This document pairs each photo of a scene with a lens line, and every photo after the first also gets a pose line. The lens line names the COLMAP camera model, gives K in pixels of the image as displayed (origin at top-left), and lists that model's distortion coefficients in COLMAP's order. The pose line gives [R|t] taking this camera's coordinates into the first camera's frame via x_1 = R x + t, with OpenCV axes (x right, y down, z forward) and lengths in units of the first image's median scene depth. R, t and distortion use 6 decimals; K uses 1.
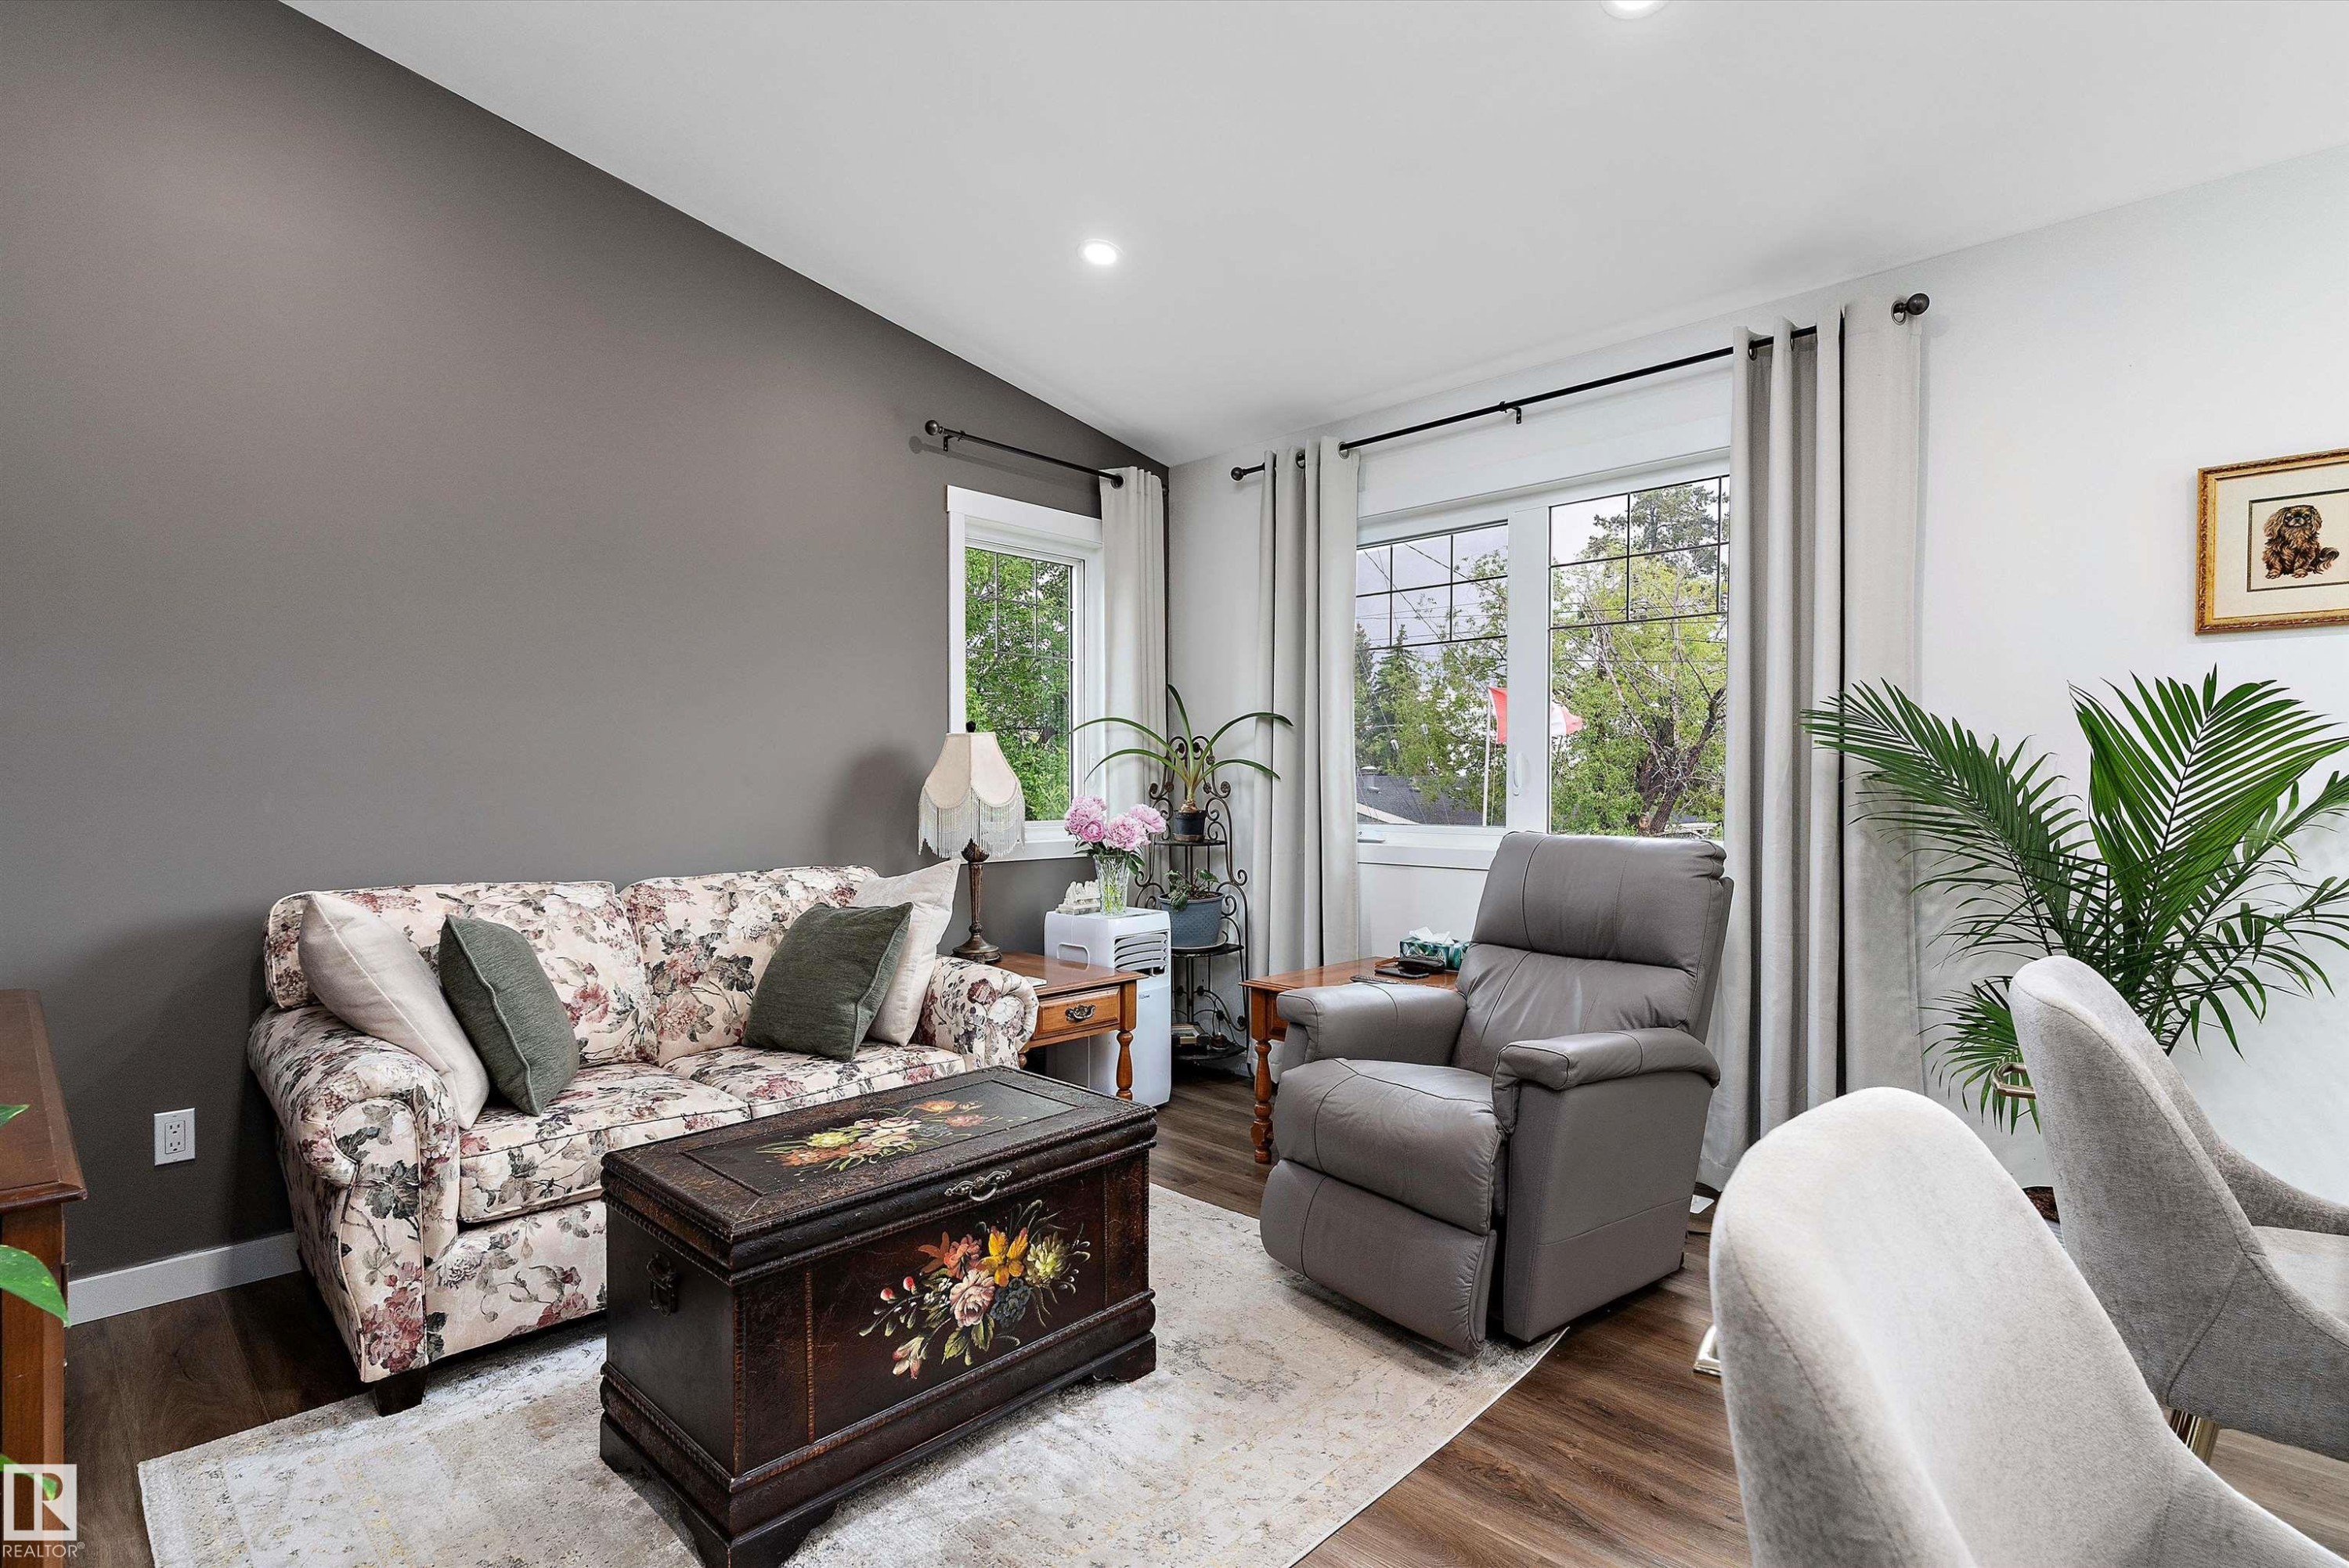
lens RADIAL K [[1129.5, 0, 1174.5], [0, 1129.5, 784.0], [0, 0, 1]] dist [0.001061, 0.000389]
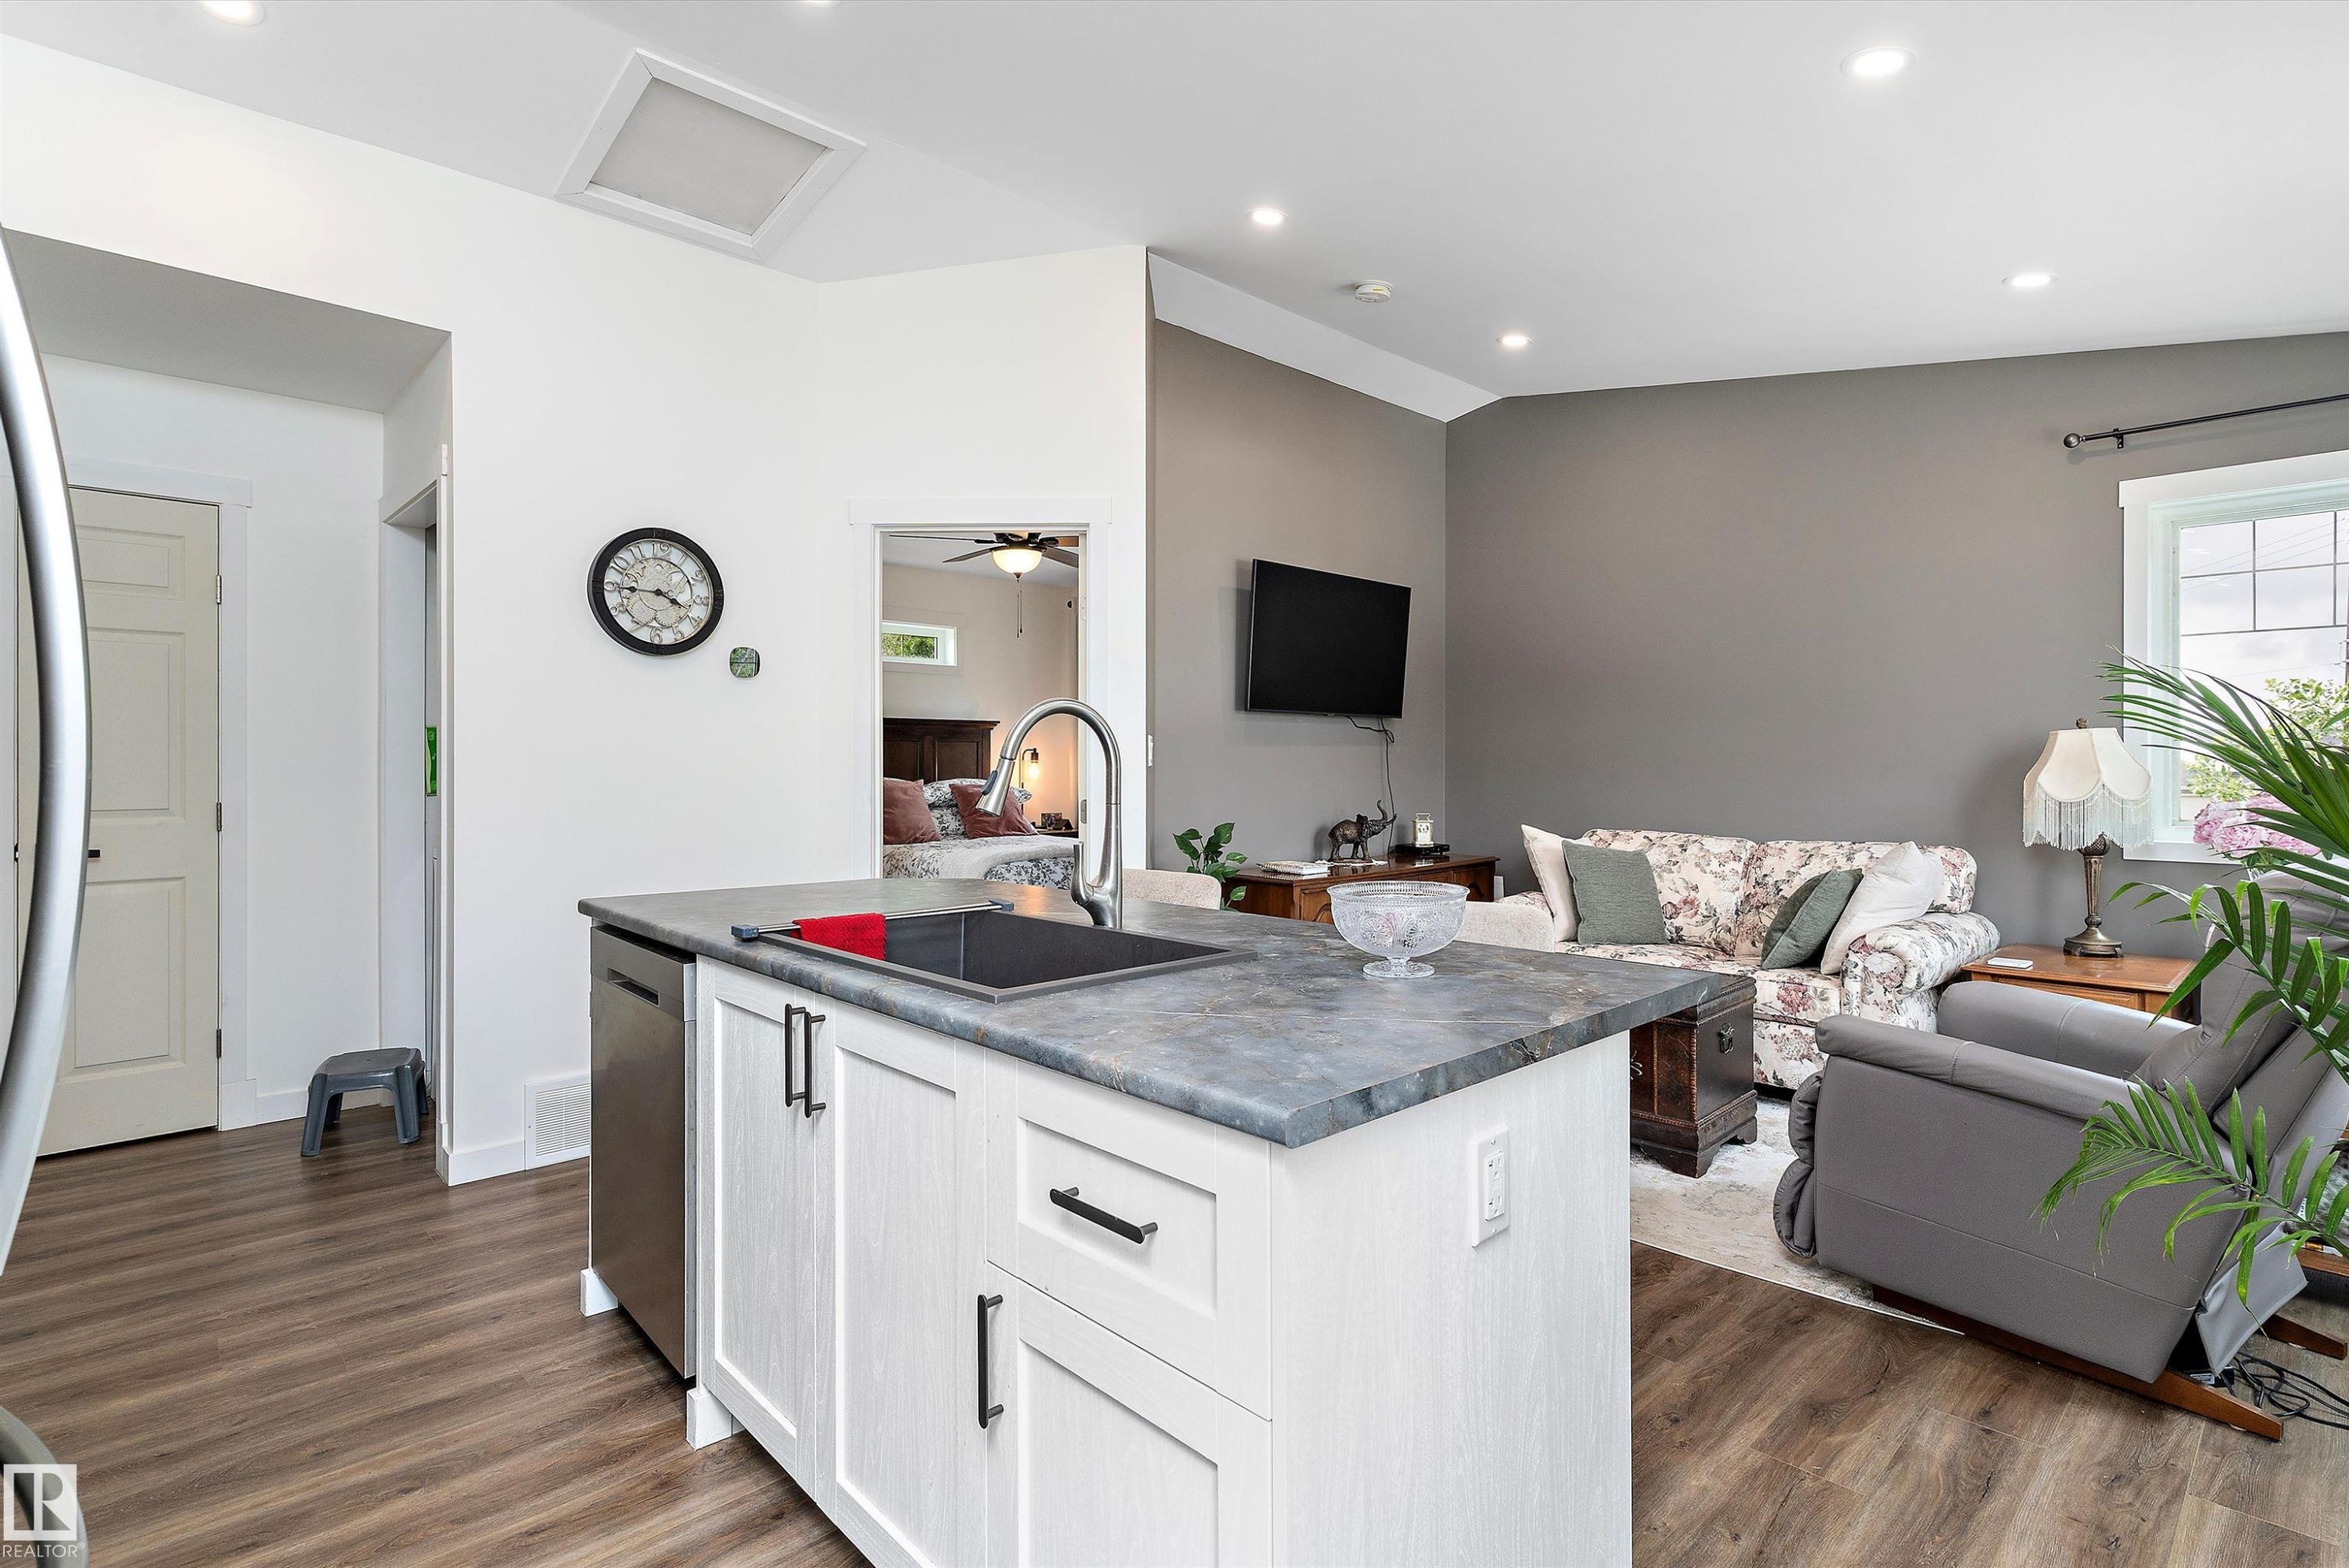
lens RADIAL K [[1124.7, 0, 1173.6], [0, 1124.7, 763.2], [0, 0, 1]] dist [0.000695, 0.000087]
pose [[-0.042120, -0.001820, -0.999111, 0.956960], [0.003814, 0.999991, -0.001982, -0.016148], [0.999105, -0.003894, -0.042112, 0.244224]]
